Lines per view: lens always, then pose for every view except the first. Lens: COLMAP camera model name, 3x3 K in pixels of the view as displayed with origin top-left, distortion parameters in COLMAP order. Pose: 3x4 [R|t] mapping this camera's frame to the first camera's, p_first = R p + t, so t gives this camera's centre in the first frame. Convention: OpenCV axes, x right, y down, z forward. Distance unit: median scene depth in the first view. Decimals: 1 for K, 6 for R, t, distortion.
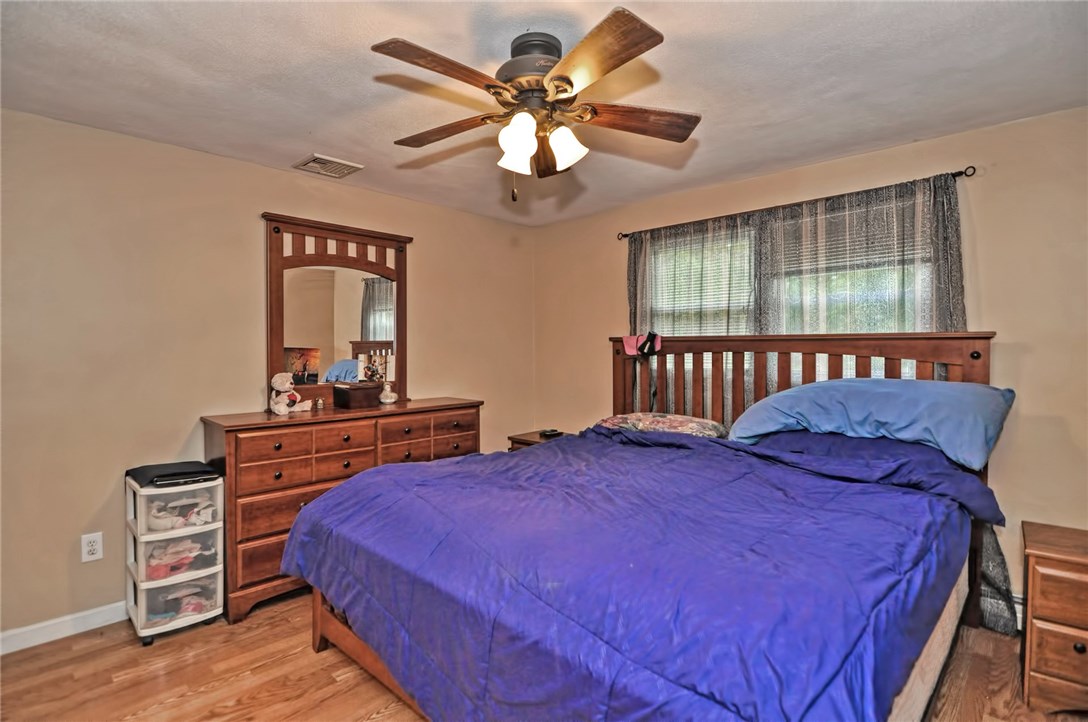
lens RADIAL K [[539.1, 0, 535.3], [0, 539.1, 356.0], [0, 0, 1]] dist [-0.013020, -0.000776]
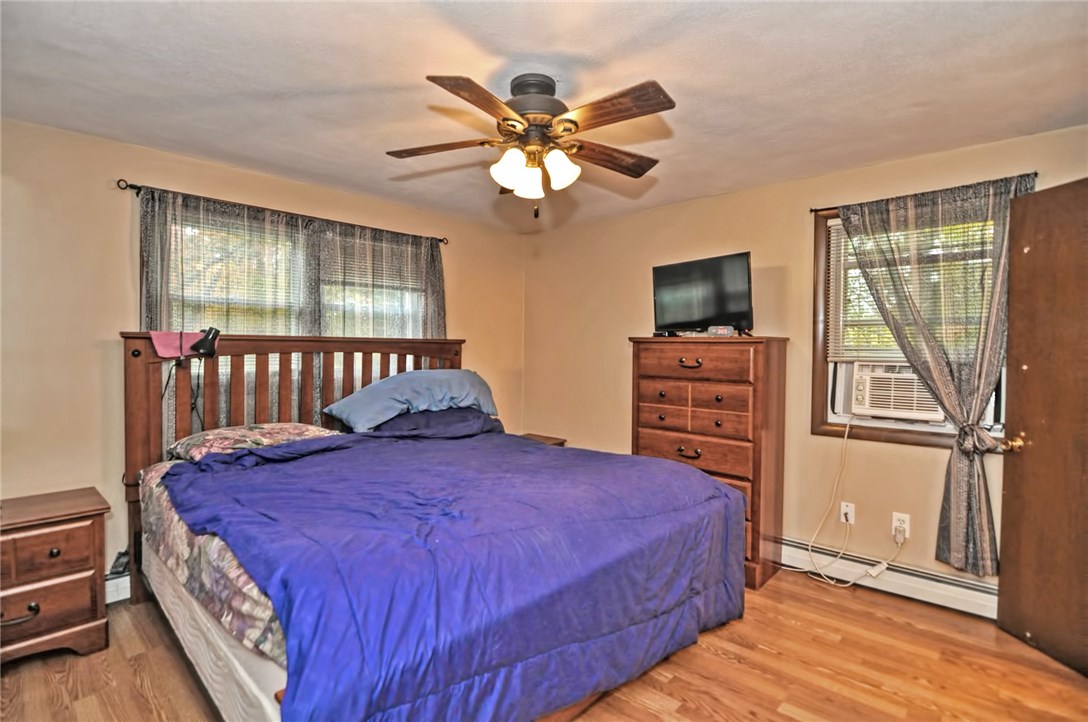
lens RADIAL K [[539.1, 0, 535.3], [0, 539.1, 356.0], [0, 0, 1]] dist [-0.013020, -0.000776]
pose [[-0.036515, -0.014155, 0.999233, -0.643745], [0.008808, 0.999856, 0.014486, -0.010920], [-0.999294, 0.009330, -0.036385, 0.592844]]
